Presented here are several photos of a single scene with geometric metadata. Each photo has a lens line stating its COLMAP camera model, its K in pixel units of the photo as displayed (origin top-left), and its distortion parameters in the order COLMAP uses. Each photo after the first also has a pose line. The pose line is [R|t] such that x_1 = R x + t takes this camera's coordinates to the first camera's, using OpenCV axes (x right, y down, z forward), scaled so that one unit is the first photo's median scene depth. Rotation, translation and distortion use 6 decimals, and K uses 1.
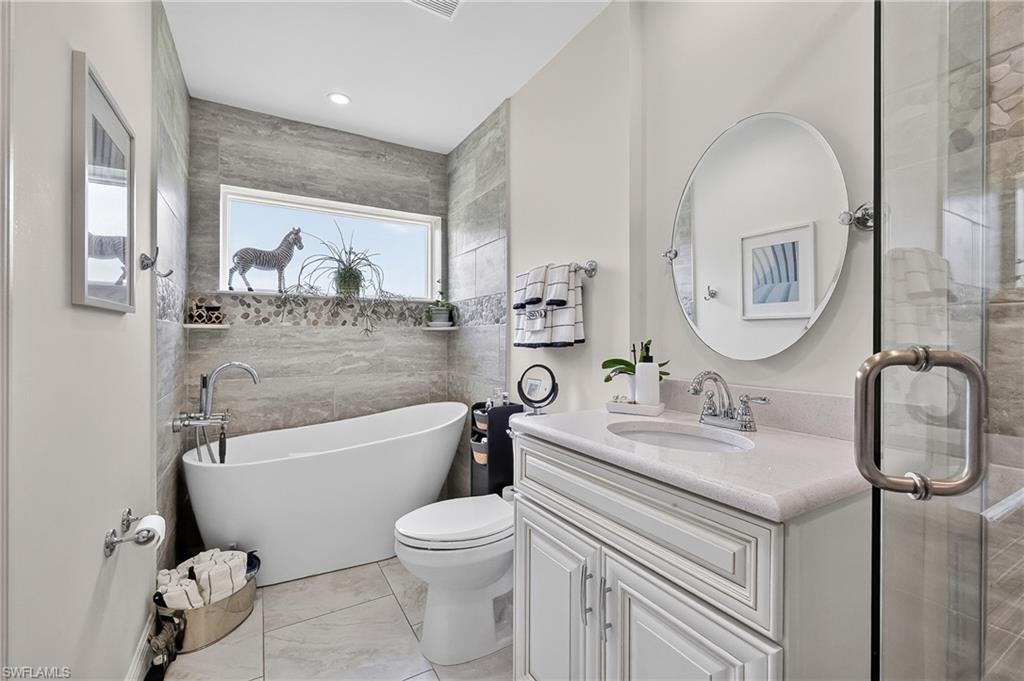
lens RADIAL K [[432.1, 0, 509.3], [0, 432.1, 337.0], [0, 0, 1]] dist [-0.001654, -0.000176]
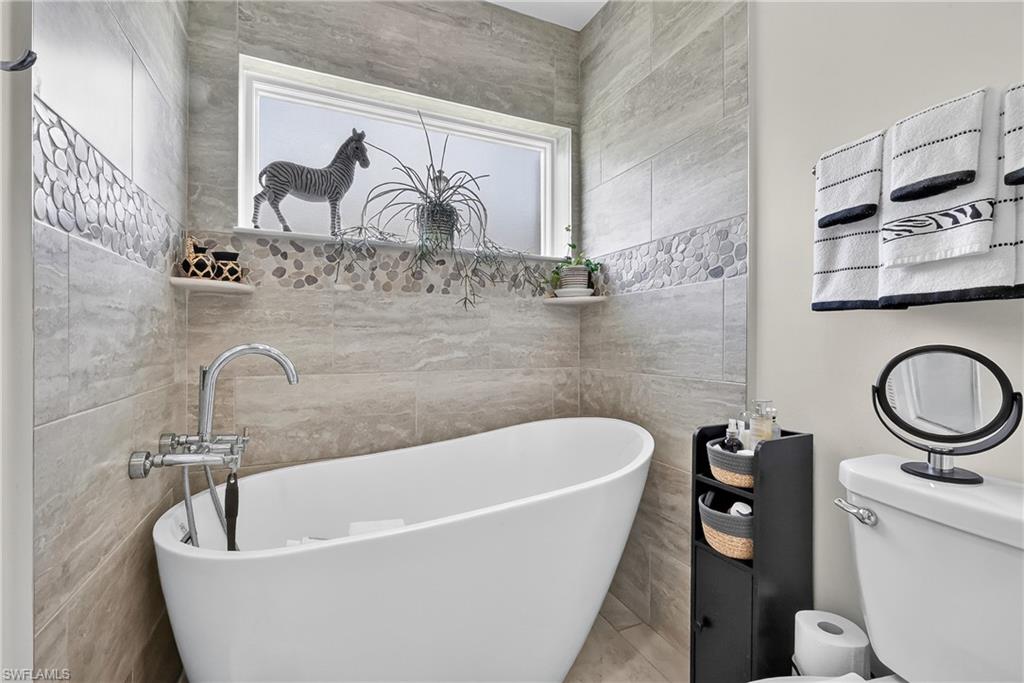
lens RADIAL K [[442.1, 0, 509.6], [0, 442.1, 340.8], [0, 0, 1]] dist [-0.000489, -0.000060]
pose [[0.993760, 0.002027, -0.111521, -0.212698], [-0.001440, 0.999985, 0.005340, 0.042910], [0.111530, -0.005146, 0.993748, 0.405482]]
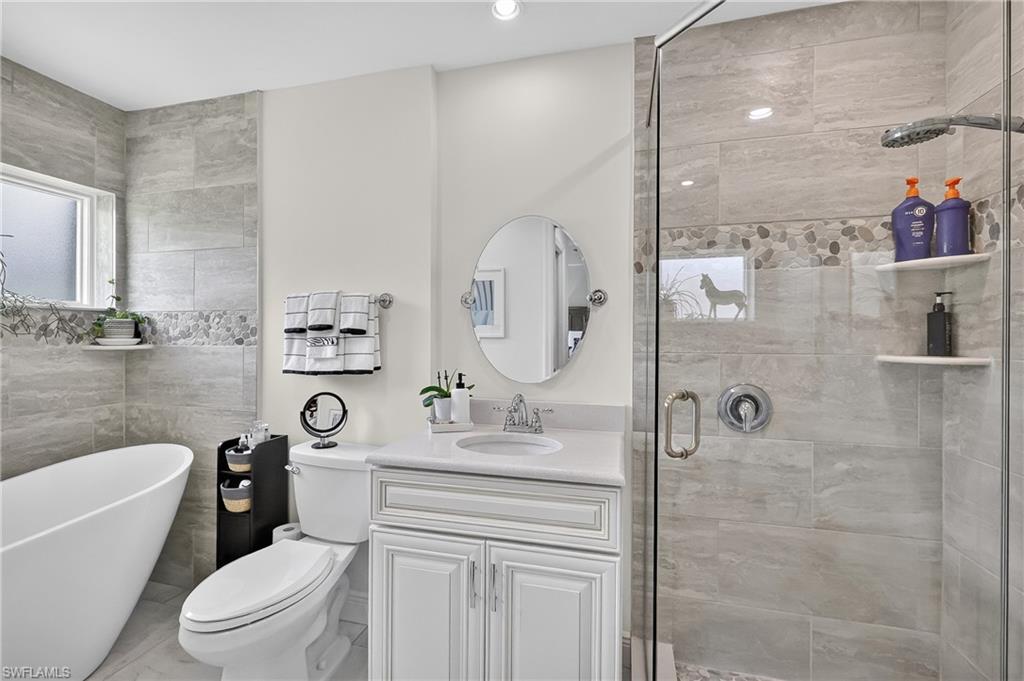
lens RADIAL K [[432.1, 0, 509.3], [0, 432.1, 337.0], [0, 0, 1]] dist [-0.001654, -0.000176]
pose [[0.709672, 0.002016, 0.704530, -0.241132], [-0.004652, 0.999988, 0.001824, -0.048323], [-0.704517, -0.004572, 0.709672, 0.012313]]
